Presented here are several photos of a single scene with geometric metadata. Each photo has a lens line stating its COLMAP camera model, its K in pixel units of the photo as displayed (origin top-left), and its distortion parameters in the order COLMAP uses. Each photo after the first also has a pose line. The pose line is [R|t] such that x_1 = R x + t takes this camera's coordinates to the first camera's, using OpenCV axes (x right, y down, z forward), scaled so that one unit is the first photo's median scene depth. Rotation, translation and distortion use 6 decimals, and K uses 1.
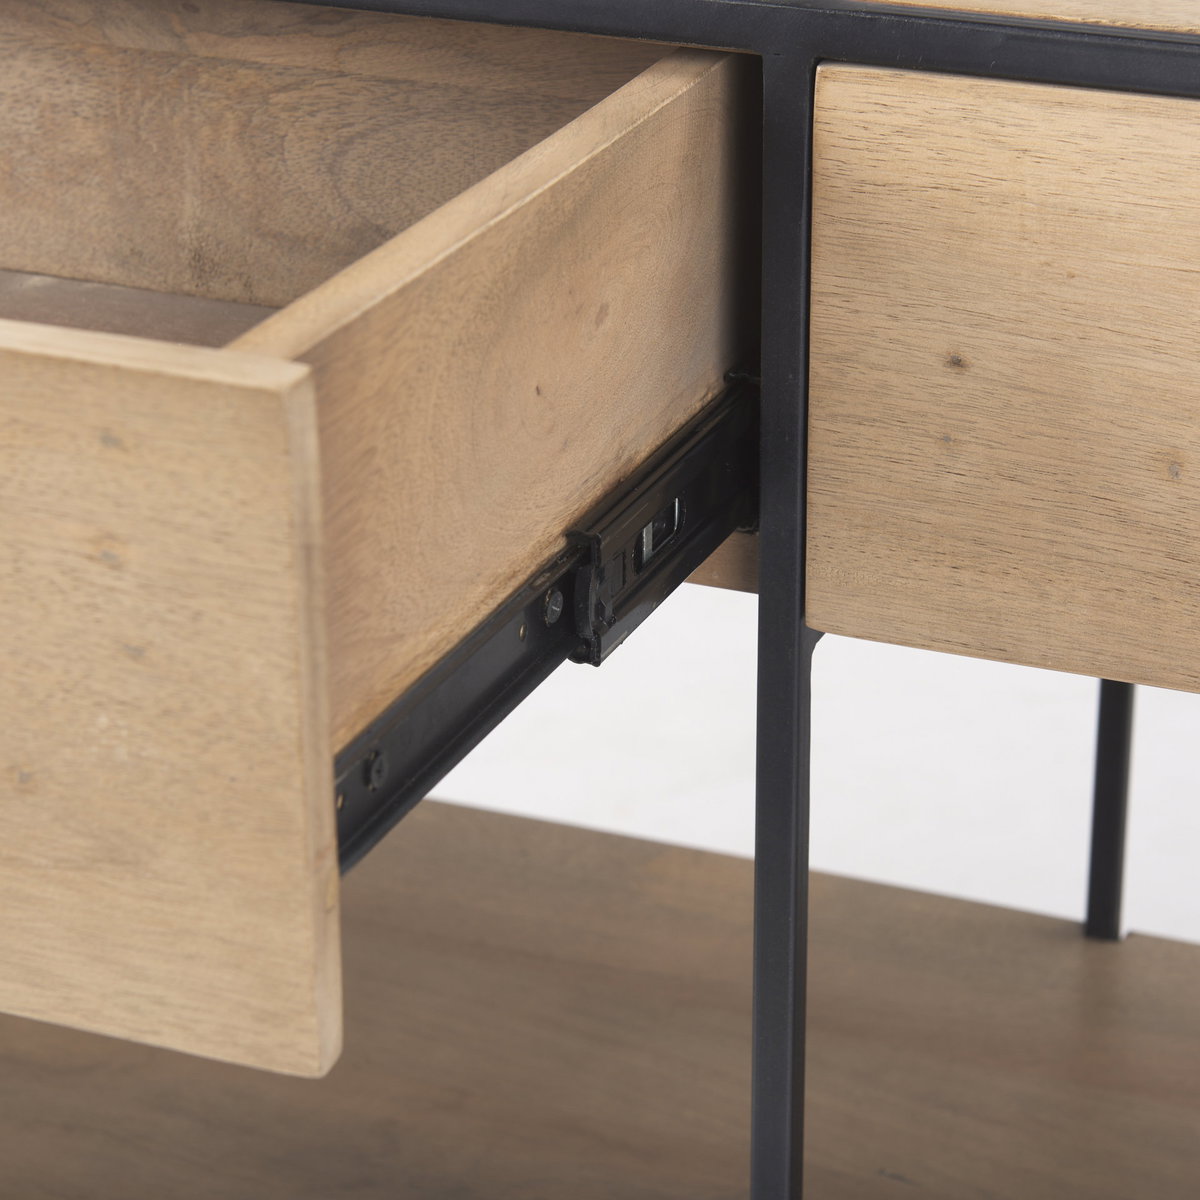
lens RADIAL K [[3861.4, 0, 591.0], [0, 3861.4, 611.1], [0, 0, 1]] dist [0.118884, 0.000000]
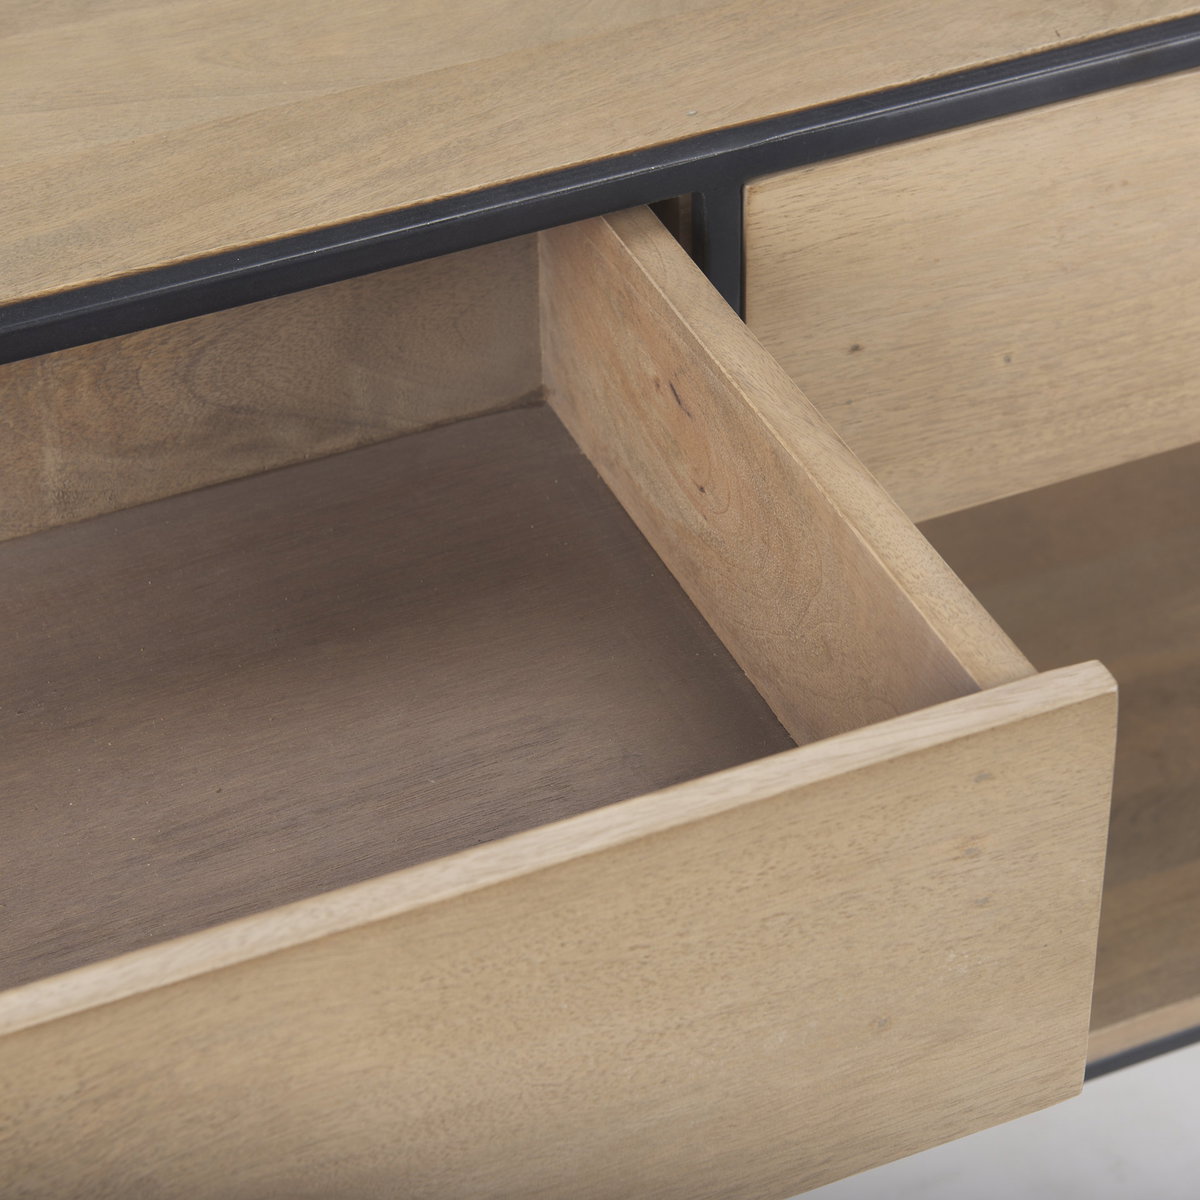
lens RADIAL K [[3861.4, 0, 598.3], [0, 3861.4, 588.6], [0, 0, 1]] dist [0.118884, 0.000000]
pose [[0.658535, -0.463946, 0.592525, -0.682222], [0.283987, 0.882348, 0.375252, -0.448559], [-0.696909, -0.078848, 0.712811, 0.118504]]
